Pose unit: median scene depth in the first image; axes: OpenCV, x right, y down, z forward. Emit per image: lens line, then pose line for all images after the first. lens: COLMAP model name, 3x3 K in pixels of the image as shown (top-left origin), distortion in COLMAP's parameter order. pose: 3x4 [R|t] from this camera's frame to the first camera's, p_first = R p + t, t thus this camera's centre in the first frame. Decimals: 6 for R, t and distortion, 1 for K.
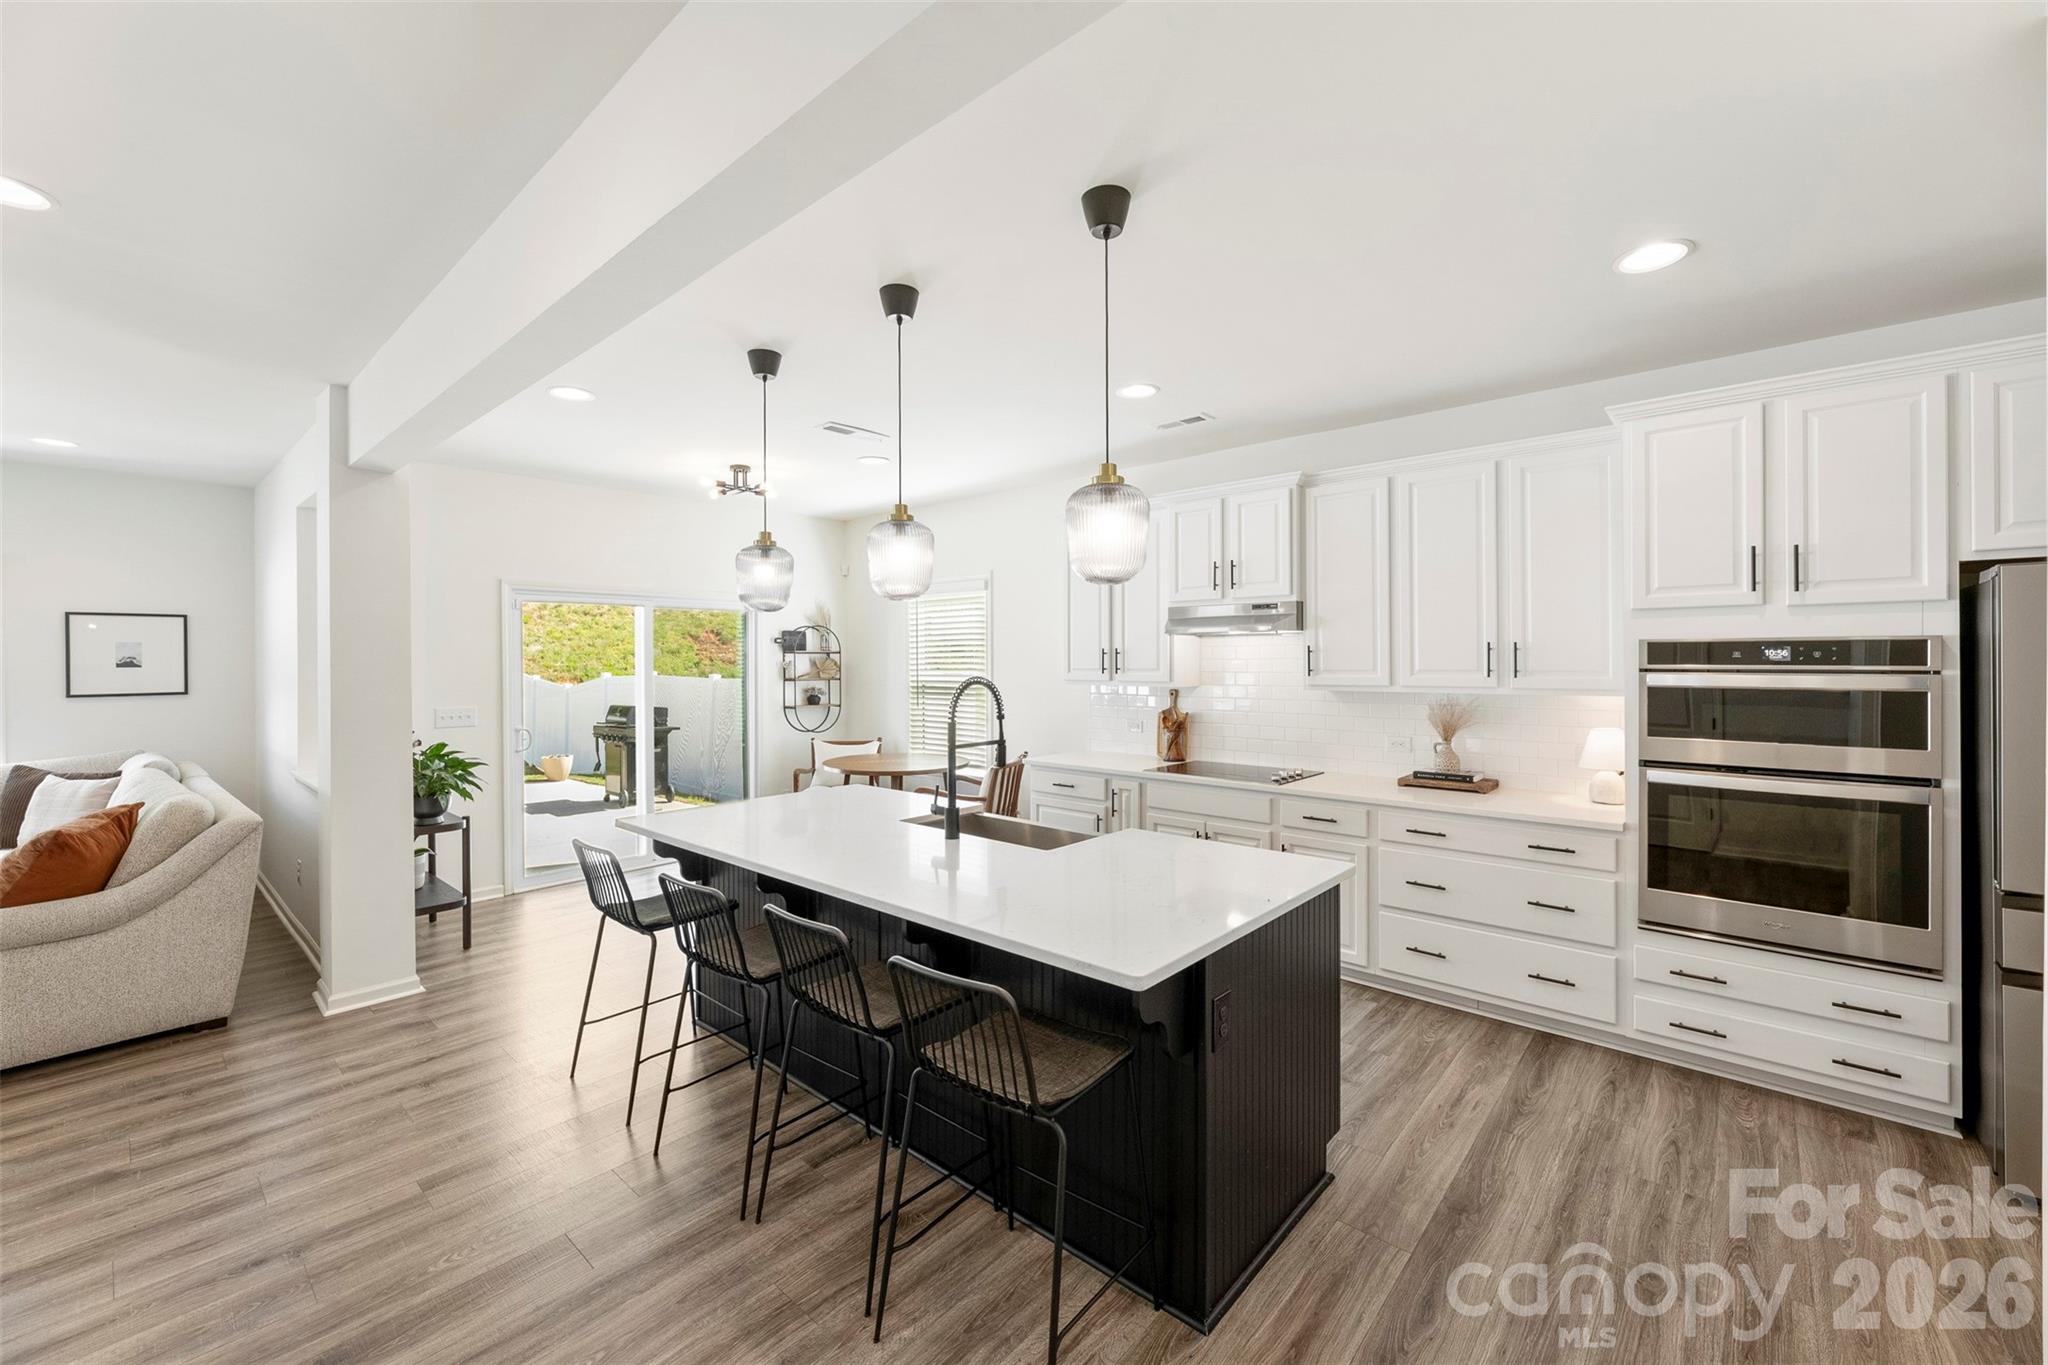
lens RADIAL K [[817.5, 0, 1021.6], [0, 817.5, 664.7], [0, 0, 1]] dist [0.000066, -0.000248]
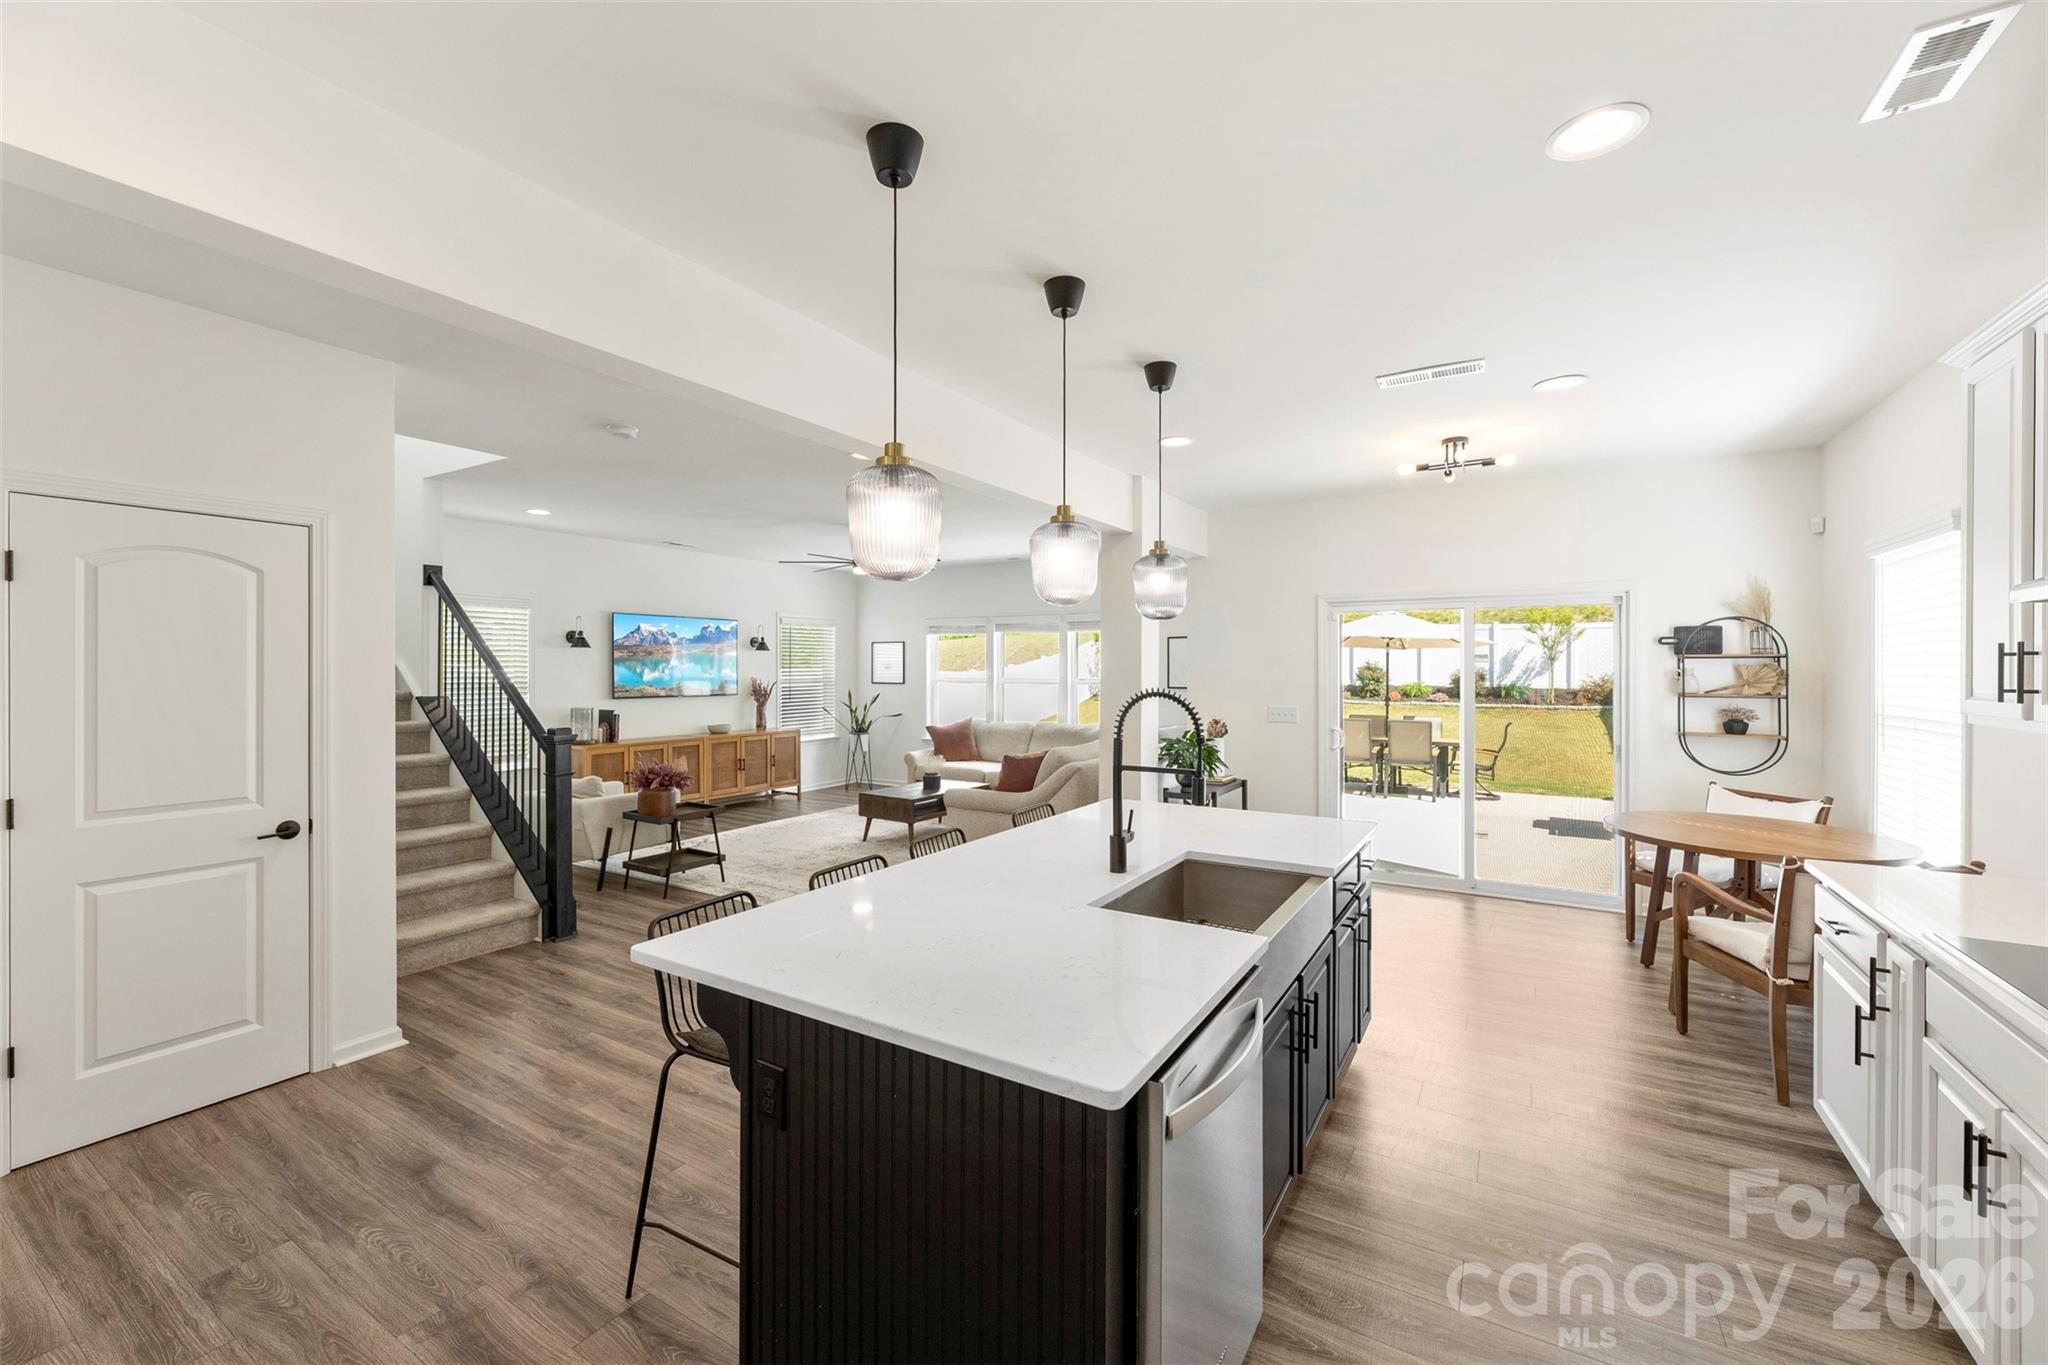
lens RADIAL K [[822.9, 0, 1023.2], [0, 822.9, 669.4], [0, 0, 1]] dist [-0.000918, 0.000012]
pose [[0.175437, 0.005970, -0.984473, 0.578703], [-0.008025, 0.999957, 0.004634, -0.004696], [0.984458, 0.007087, 0.175477, 0.569414]]
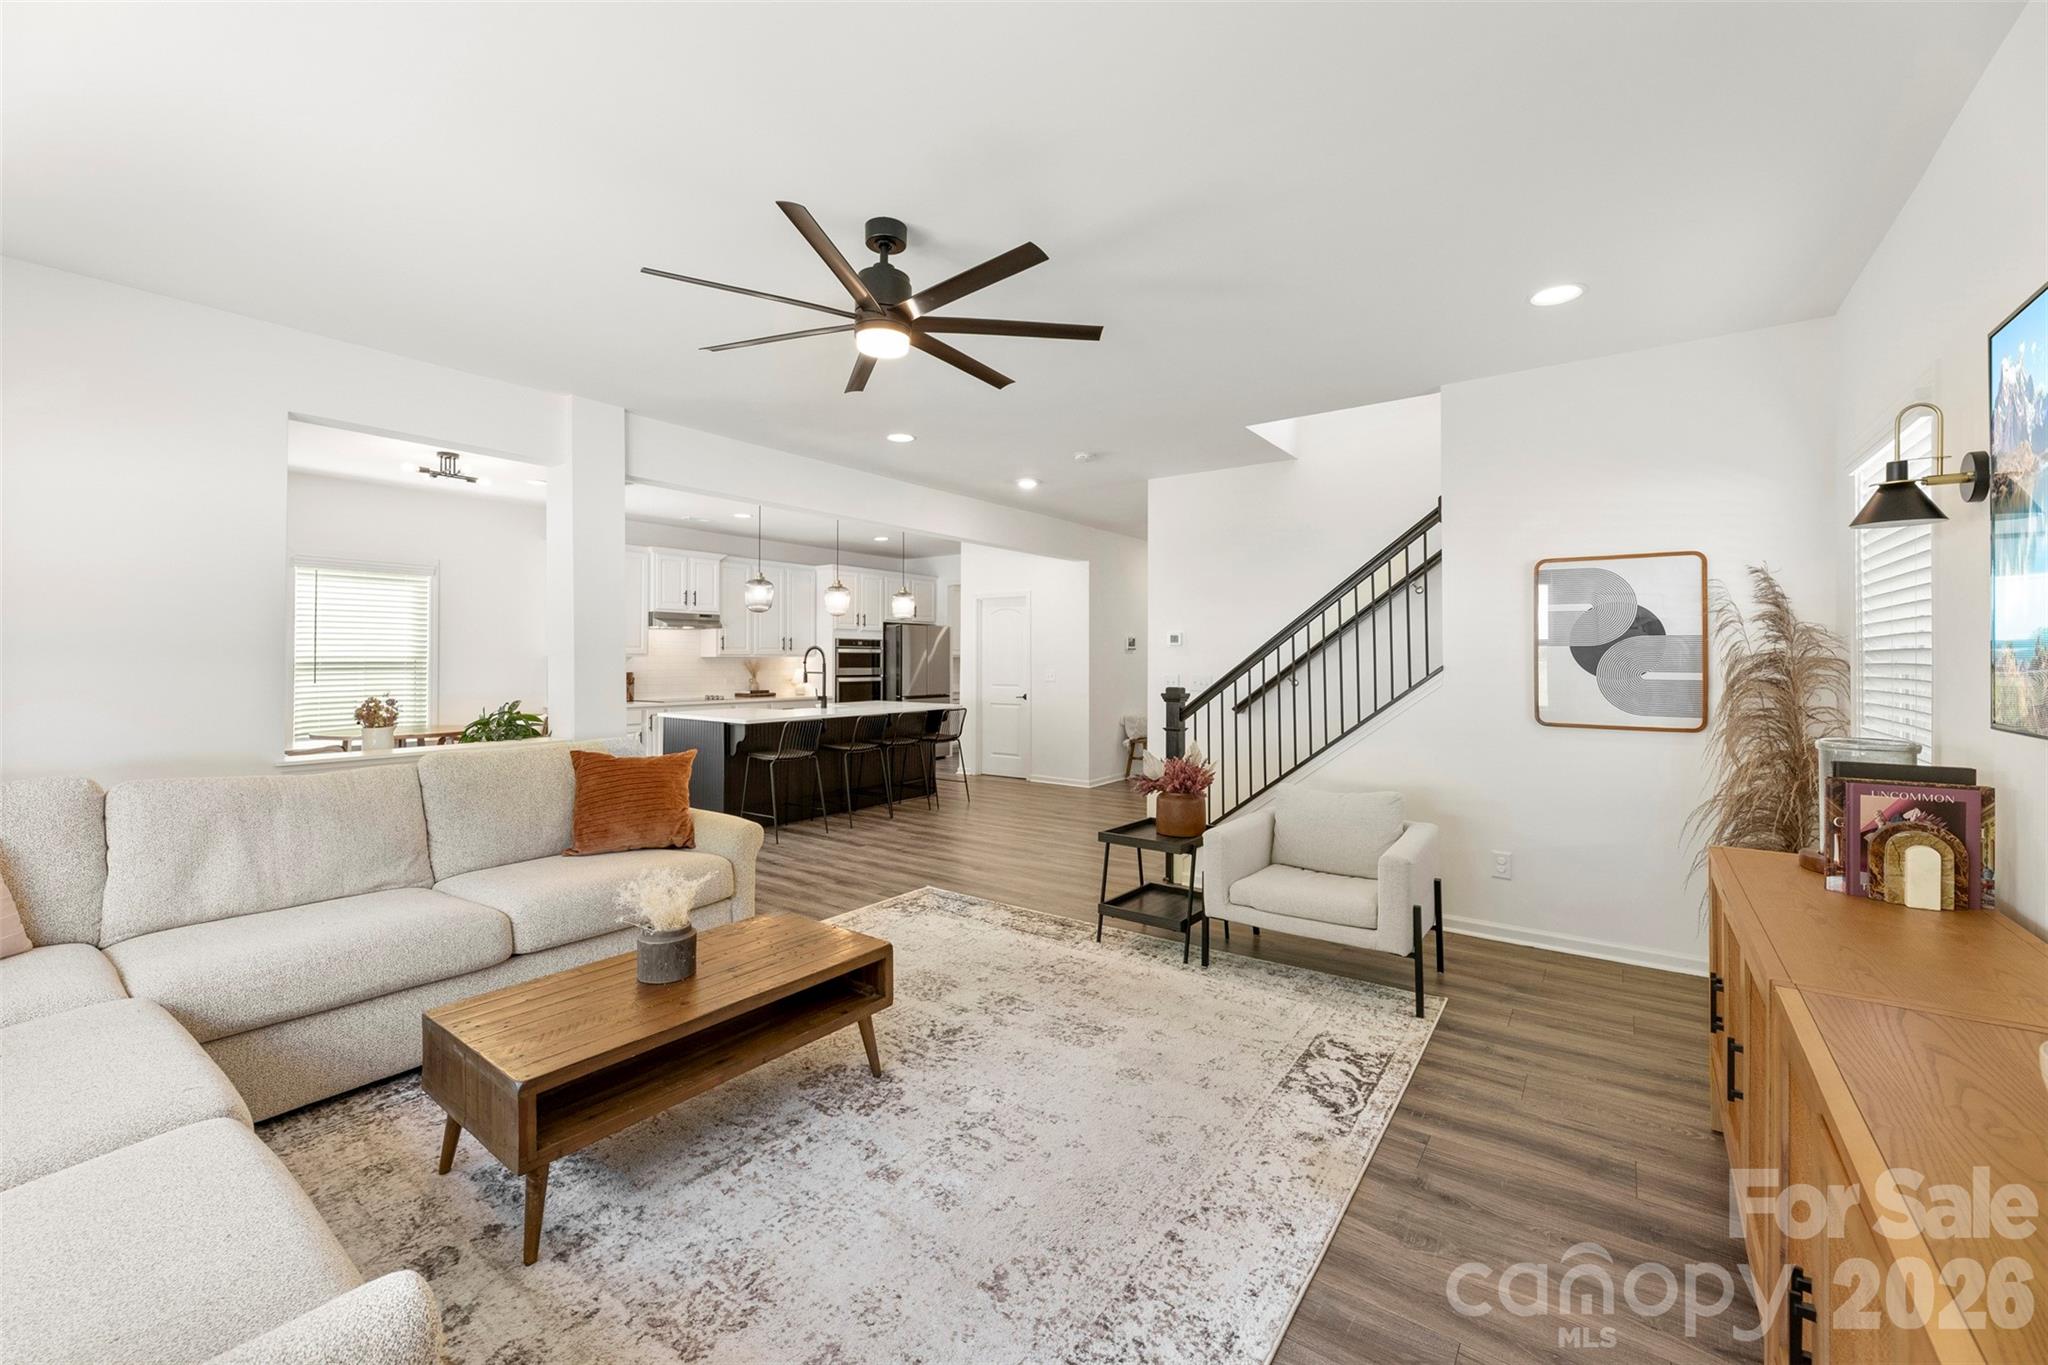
lens RADIAL K [[817.5, 0, 1021.6], [0, 817.5, 664.7], [0, 0, 1]] dist [0.000066, -0.000248]
pose [[-0.102074, -0.005192, 0.994763, -2.054569], [0.003858, 0.999977, 0.005615, 0.047636], [-0.994769, 0.004411, -0.102051, 0.491413]]
